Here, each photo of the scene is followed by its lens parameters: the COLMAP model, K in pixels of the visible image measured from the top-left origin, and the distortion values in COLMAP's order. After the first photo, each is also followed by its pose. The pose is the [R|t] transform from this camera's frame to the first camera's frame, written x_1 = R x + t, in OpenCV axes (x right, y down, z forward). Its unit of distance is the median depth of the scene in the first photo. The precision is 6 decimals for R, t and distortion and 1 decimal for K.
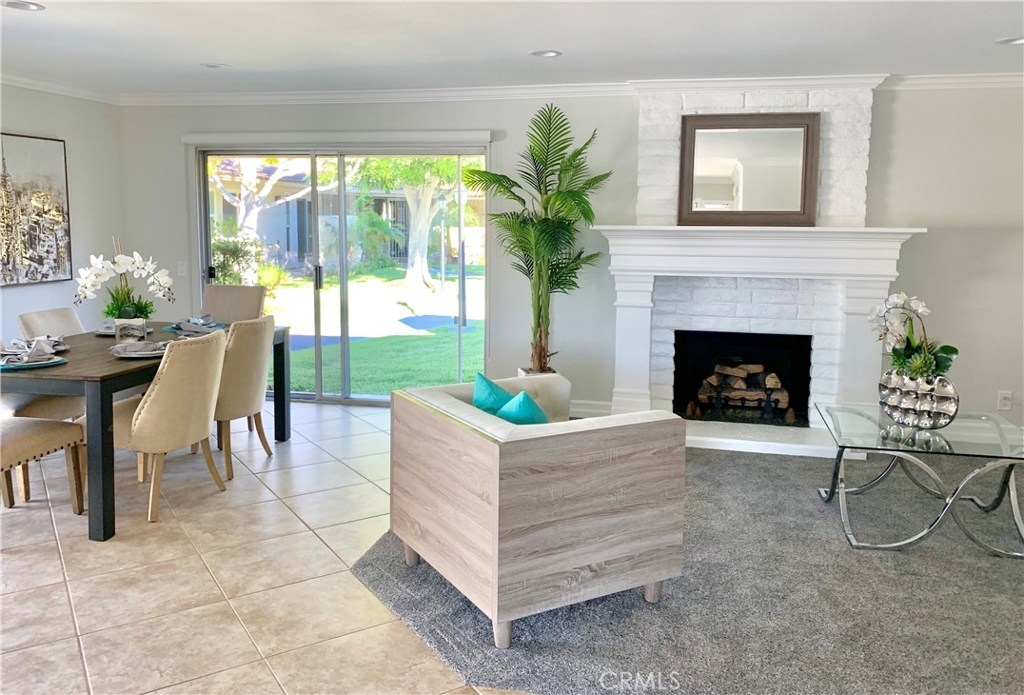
lens RADIAL K [[834.8, 0, 508.9], [0, 834.8, 301.7], [0, 0, 1]] dist [0.048269, -0.035453]
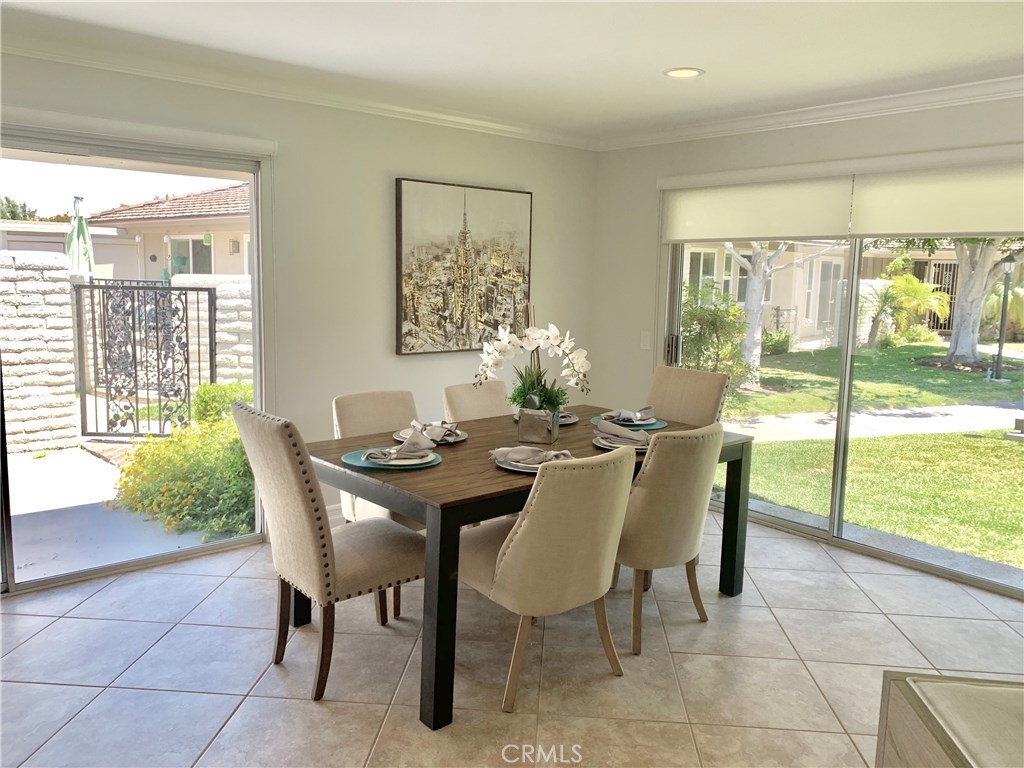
lens RADIAL K [[796.6, 0, 493.3], [0, 796.6, 376.3], [0, 0, 1]] dist [0.045473, -0.052963]
pose [[0.803210, 0.087230, -0.589275, -0.041543], [-0.076568, 0.996133, 0.043091, -0.031445], [0.590755, 0.010508, 0.806783, 0.309087]]
